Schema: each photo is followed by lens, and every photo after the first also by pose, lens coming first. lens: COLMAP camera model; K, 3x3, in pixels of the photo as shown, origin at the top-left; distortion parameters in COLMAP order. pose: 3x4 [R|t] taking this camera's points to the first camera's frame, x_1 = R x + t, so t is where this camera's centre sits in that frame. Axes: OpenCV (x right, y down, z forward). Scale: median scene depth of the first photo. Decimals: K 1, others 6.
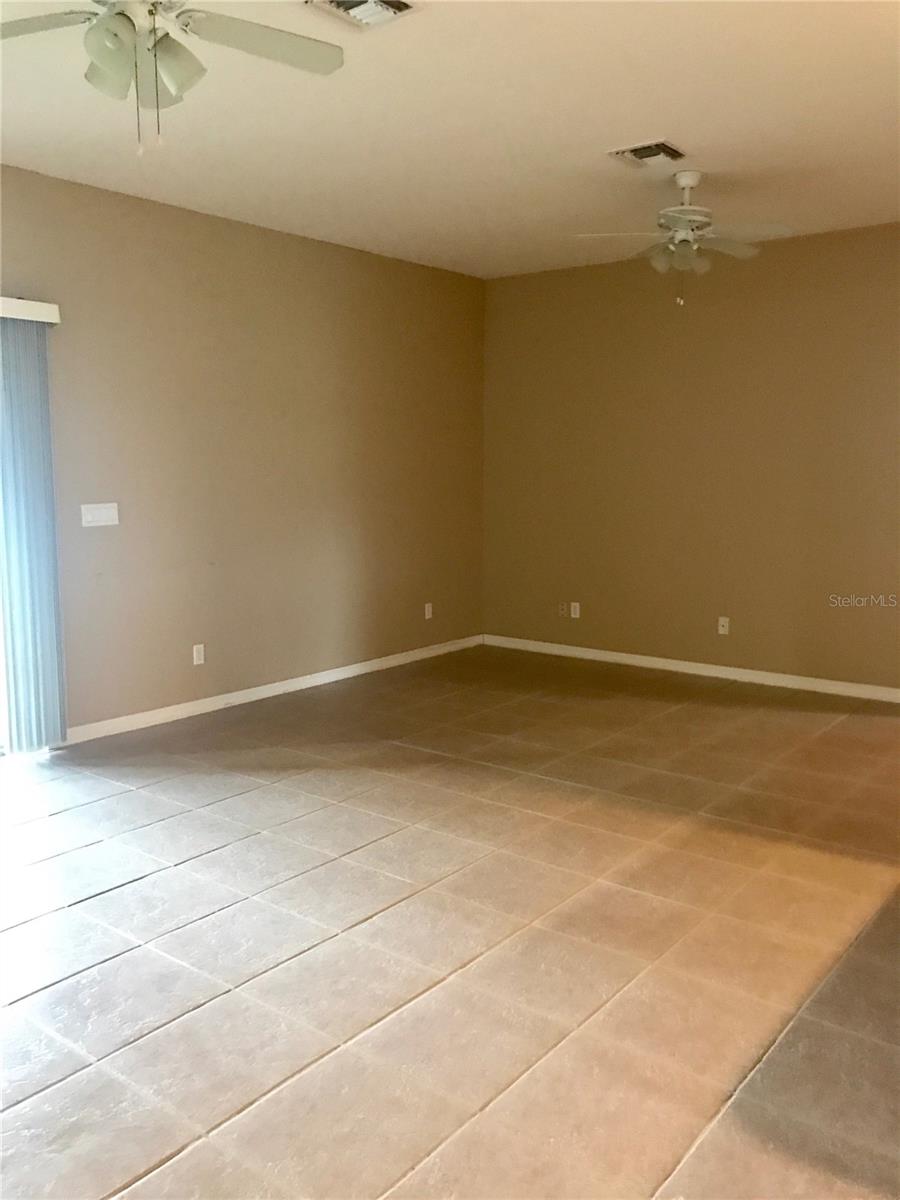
lens RADIAL K [[995.2, 0, 451.0], [0, 995.2, 596.7], [0, 0, 1]] dist [0.011765, -0.024324]
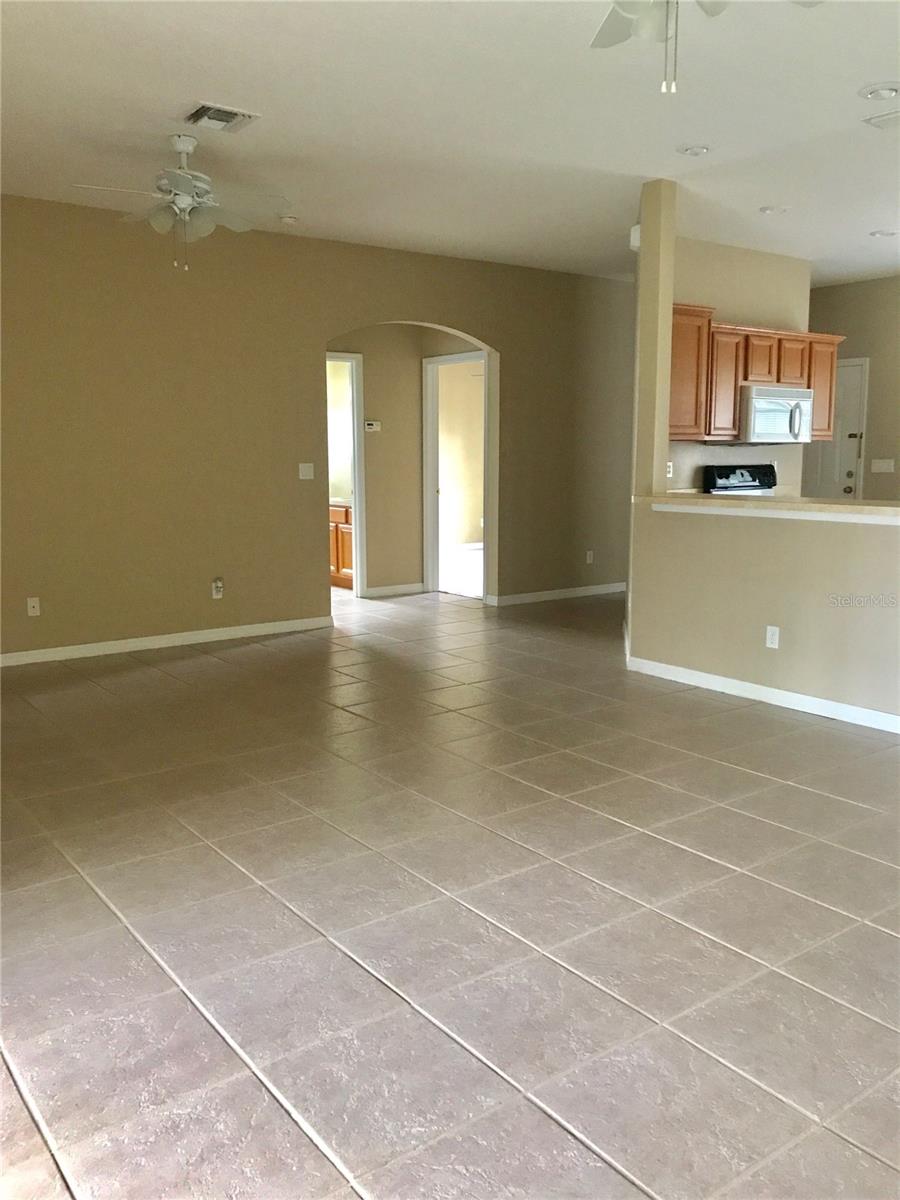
lens RADIAL K [[995.2, 0, 451.4], [0, 995.2, 604.6], [0, 0, 1]] dist [0.011765, -0.024324]
pose [[0.256522, -0.156373, 0.953805, -1.240408], [0.134147, 0.983035, 0.125087, -0.088334], [-0.957184, 0.095862, 0.273147, 0.876825]]
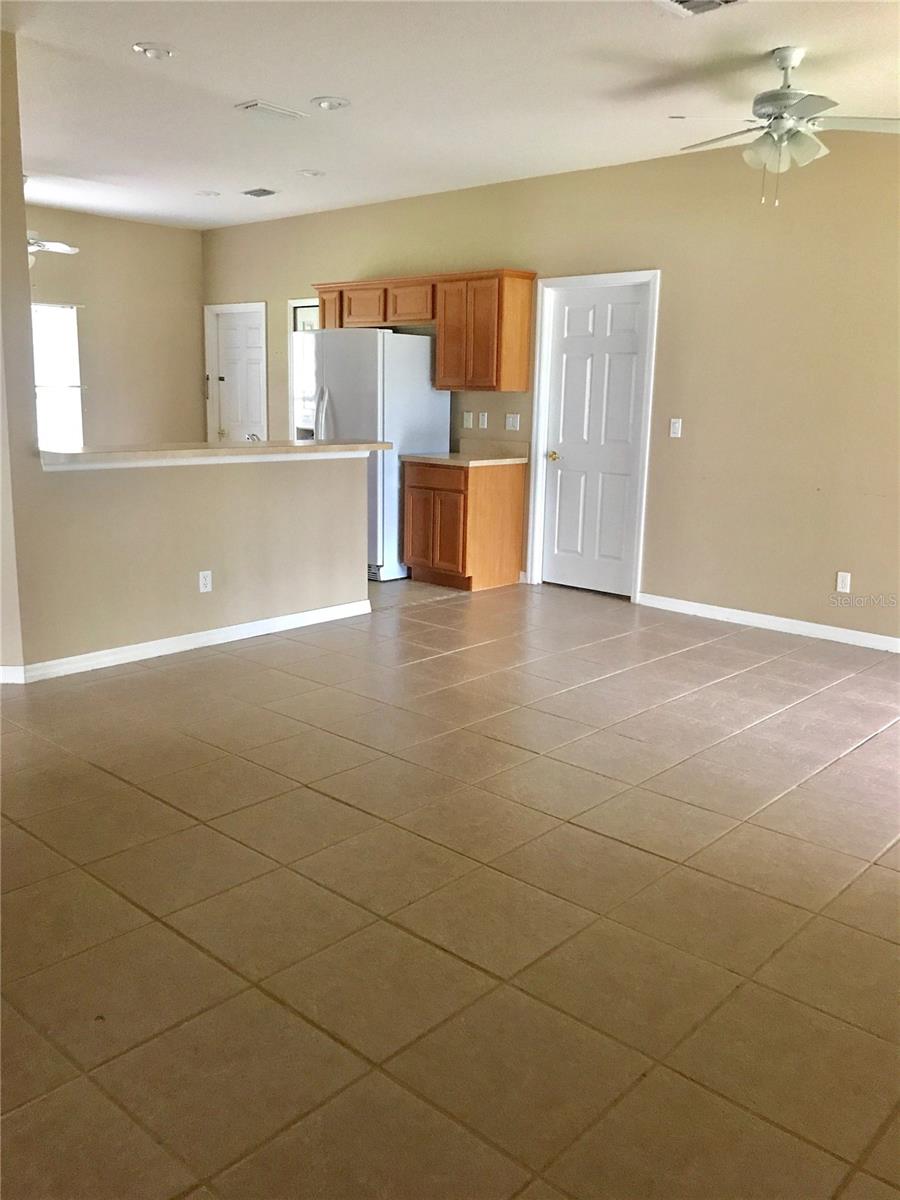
lens RADIAL K [[995.2, 0, 448.0], [0, 995.2, 600.4], [0, 0, 1]] dist [0.011765, -0.024324]
pose [[-0.996832, -0.037432, 0.070179, 0.107569], [-0.010731, 0.937563, 0.347650, -0.355380], [-0.078810, 0.345796, -0.934994, 2.614318]]
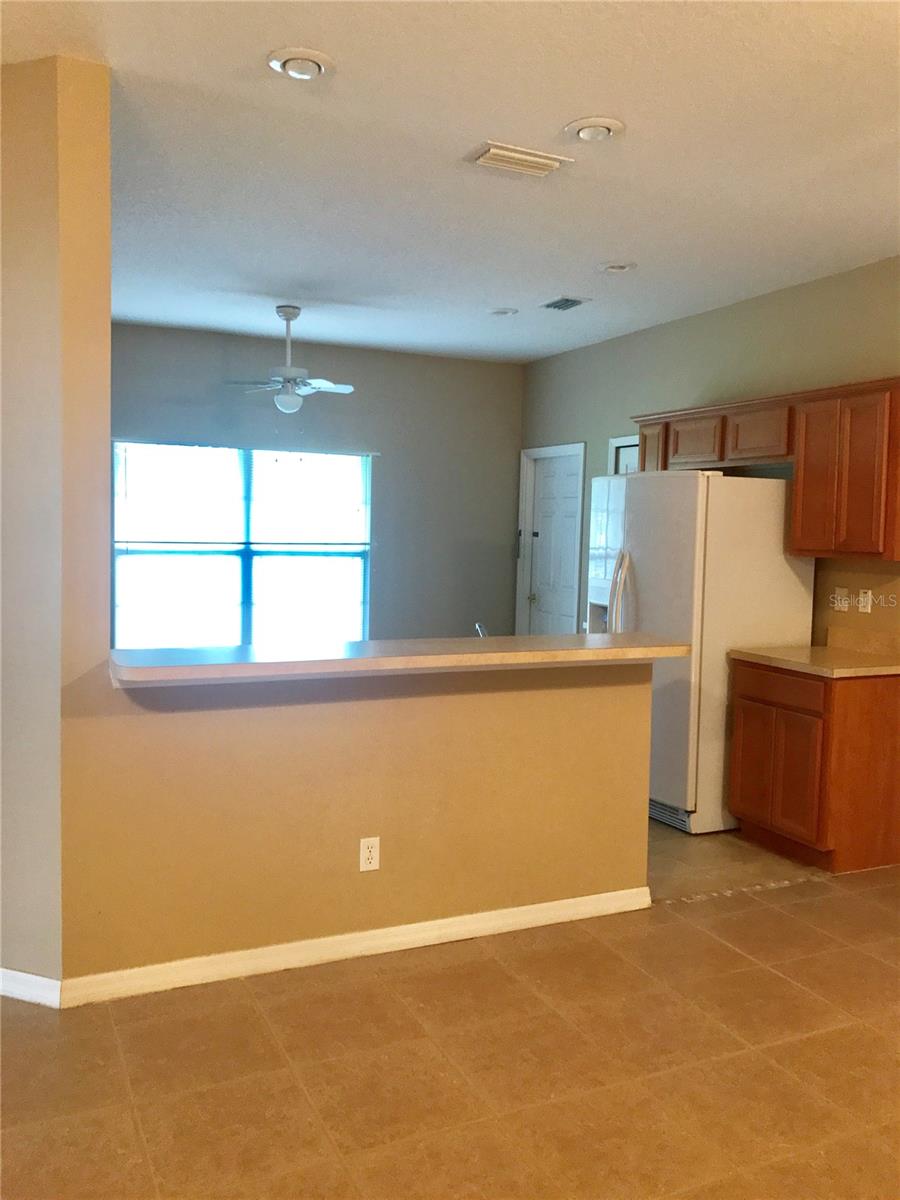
lens RADIAL K [[995.2, 0, 448.2], [0, 995.2, 601.4], [0, 0, 1]] dist [0.011765, -0.024324]
pose [[-0.892442, -0.055690, 0.447712, 0.086114], [0.041493, 0.978015, 0.204364, -0.271390], [-0.449250, 0.200960, -0.870511, 1.798239]]
